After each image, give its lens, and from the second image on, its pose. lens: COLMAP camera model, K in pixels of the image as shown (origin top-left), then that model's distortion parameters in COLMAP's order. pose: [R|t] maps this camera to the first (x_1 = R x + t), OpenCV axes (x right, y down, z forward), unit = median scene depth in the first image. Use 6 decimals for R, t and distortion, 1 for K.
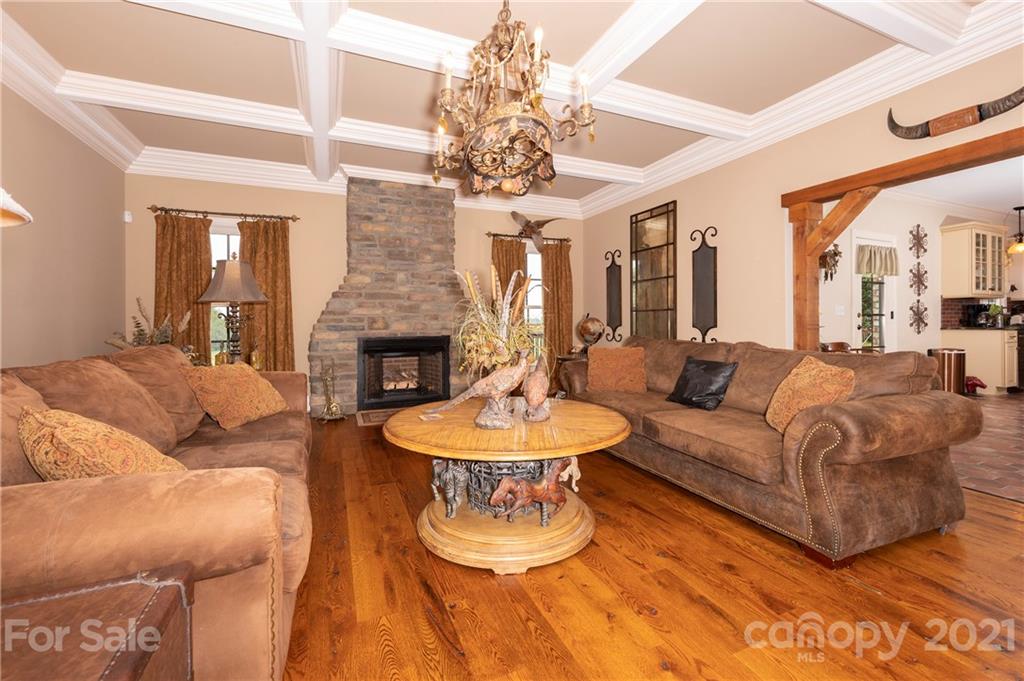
lens RADIAL K [[409.6, 0, 498.3], [0, 409.6, 323.0], [0, 0, 1]] dist [-0.002831, 0.000423]
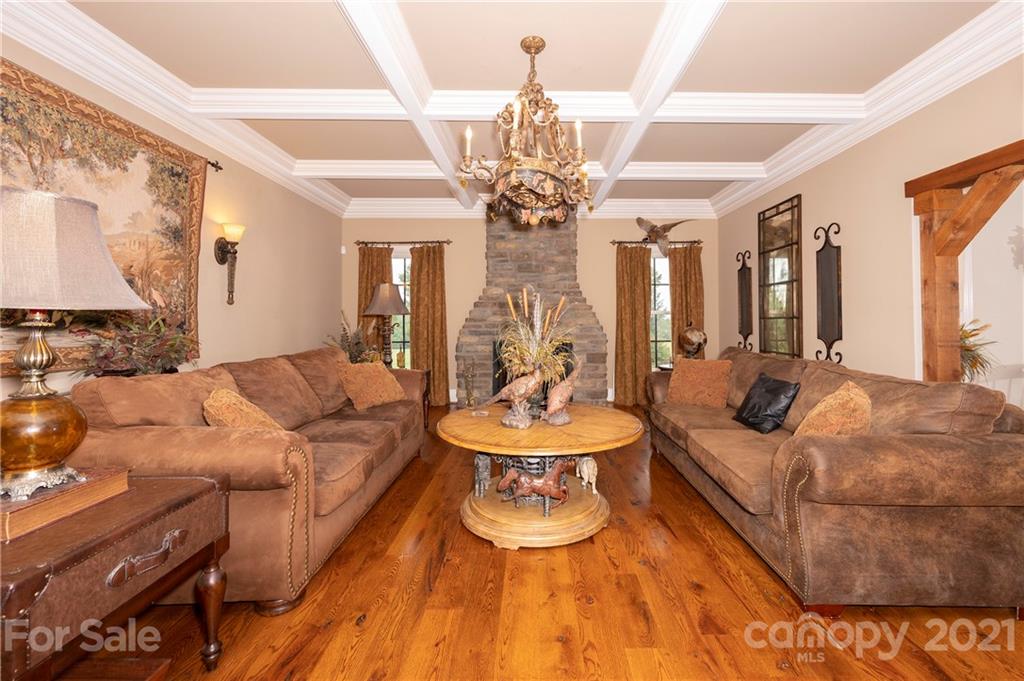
lens RADIAL K [[409.6, 0, 522.0], [0, 409.6, 316.5], [0, 0, 1]] dist [-0.002831, 0.000423]
pose [[0.922567, -0.004335, -0.385812, 0.231417], [-0.001236, 0.999899, -0.014189, -0.023566], [0.385834, 0.013567, 0.922468, -0.045440]]
